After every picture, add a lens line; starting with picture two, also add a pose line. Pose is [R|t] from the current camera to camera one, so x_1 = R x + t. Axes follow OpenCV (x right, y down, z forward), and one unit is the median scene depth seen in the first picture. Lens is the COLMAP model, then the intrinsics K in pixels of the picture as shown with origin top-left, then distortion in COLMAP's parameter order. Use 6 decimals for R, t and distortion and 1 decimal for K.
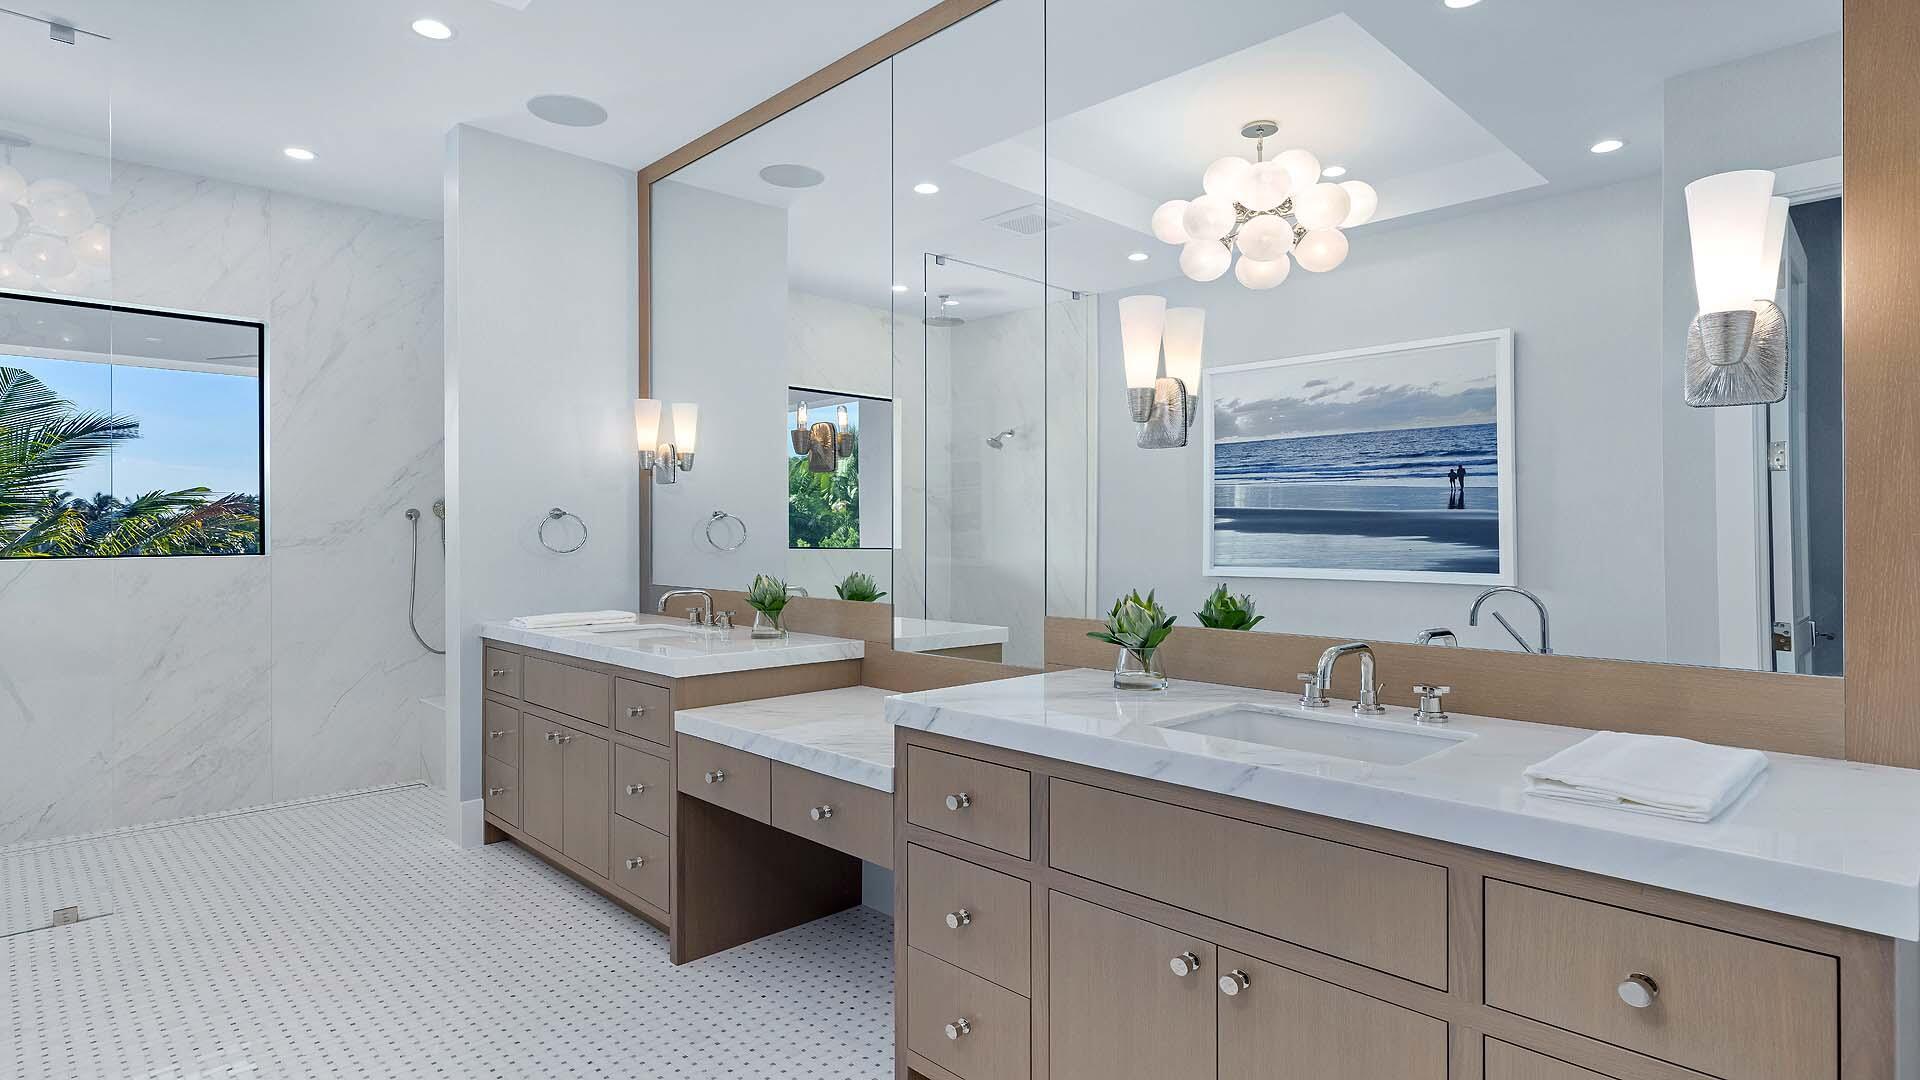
lens RADIAL K [[1001.9, 0, 960.0], [0, 1001.9, 540.0], [0, 0, 1]] dist [-0.131826, 0.000294]
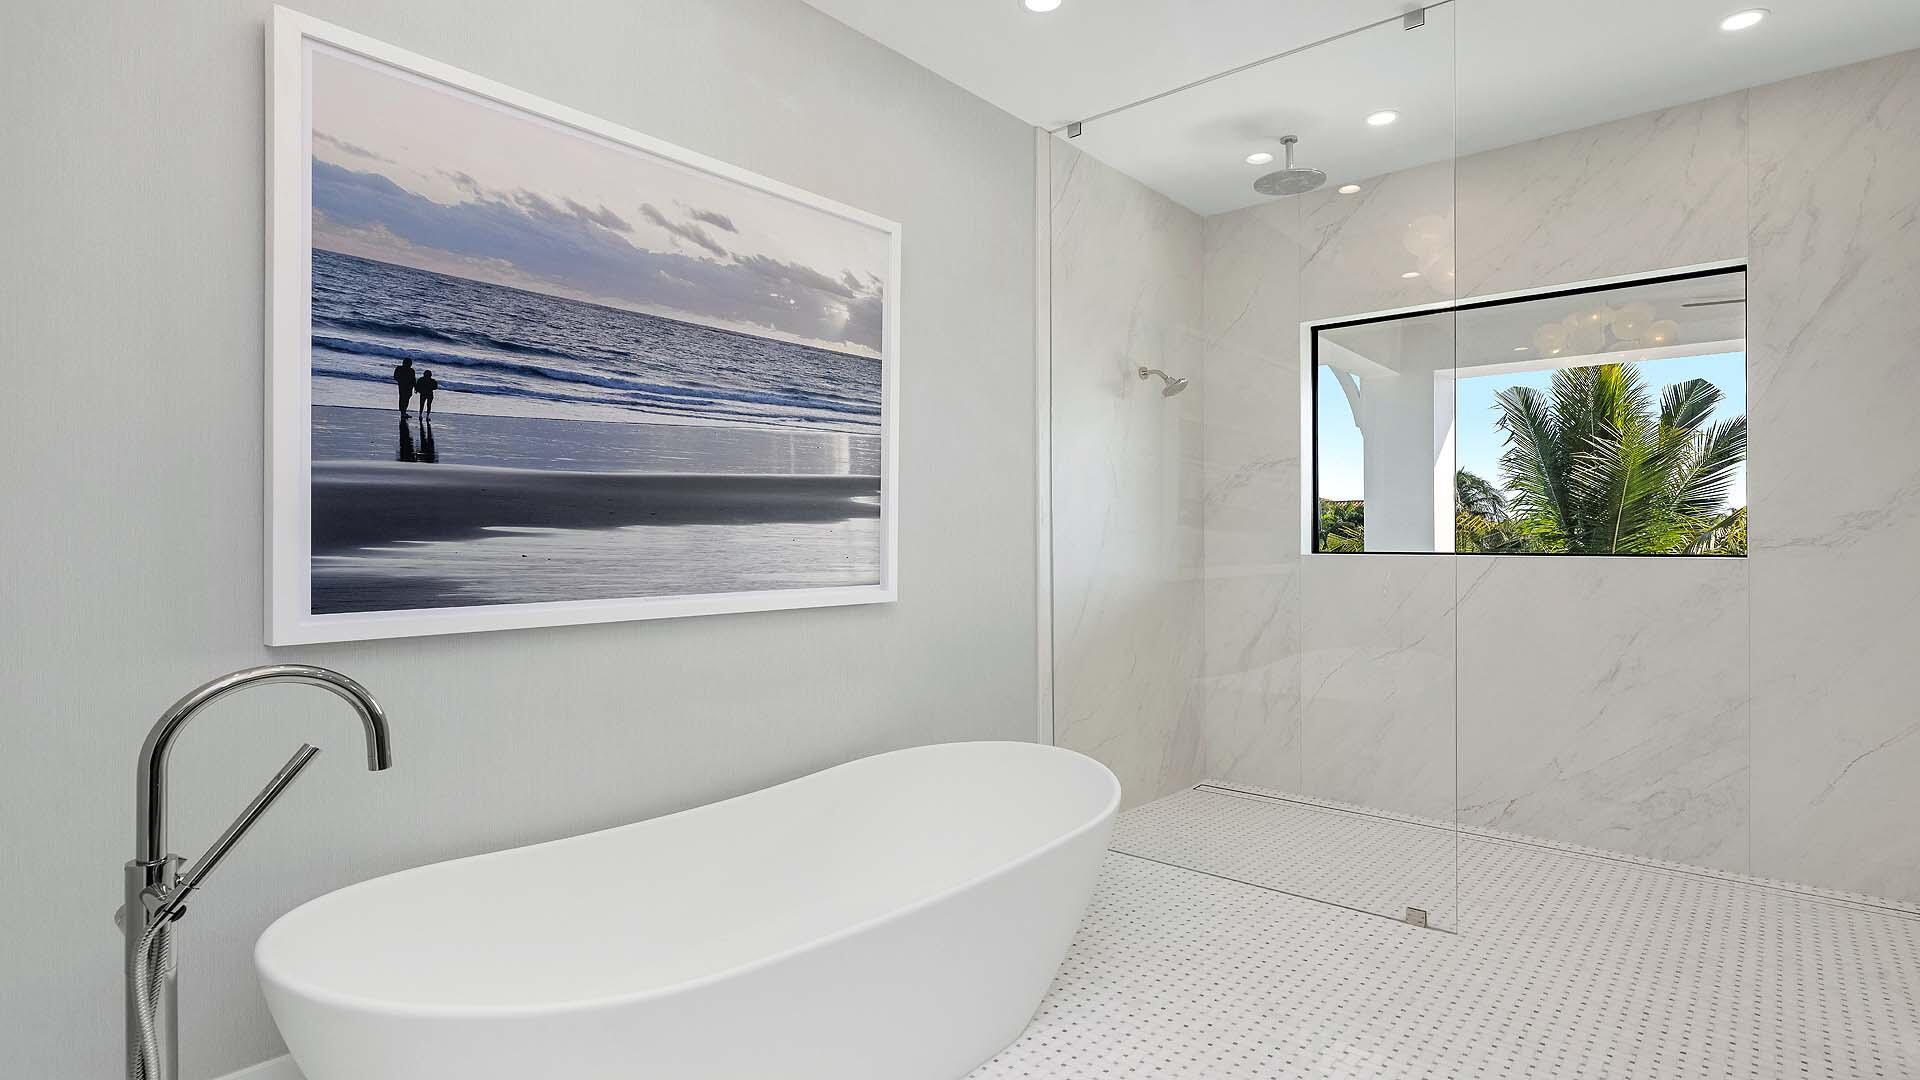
lens RADIAL K [[947.3, 0, 960.0], [0, 947.3, 540.0], [0, 0, 1]] dist [0.000715, -0.000144]
pose [[0.071275, 0.005914, -0.997439, 0.008039], [-0.005393, 0.999970, 0.005544, -0.000305], [0.997442, 0.004984, 0.071304, 0.278574]]
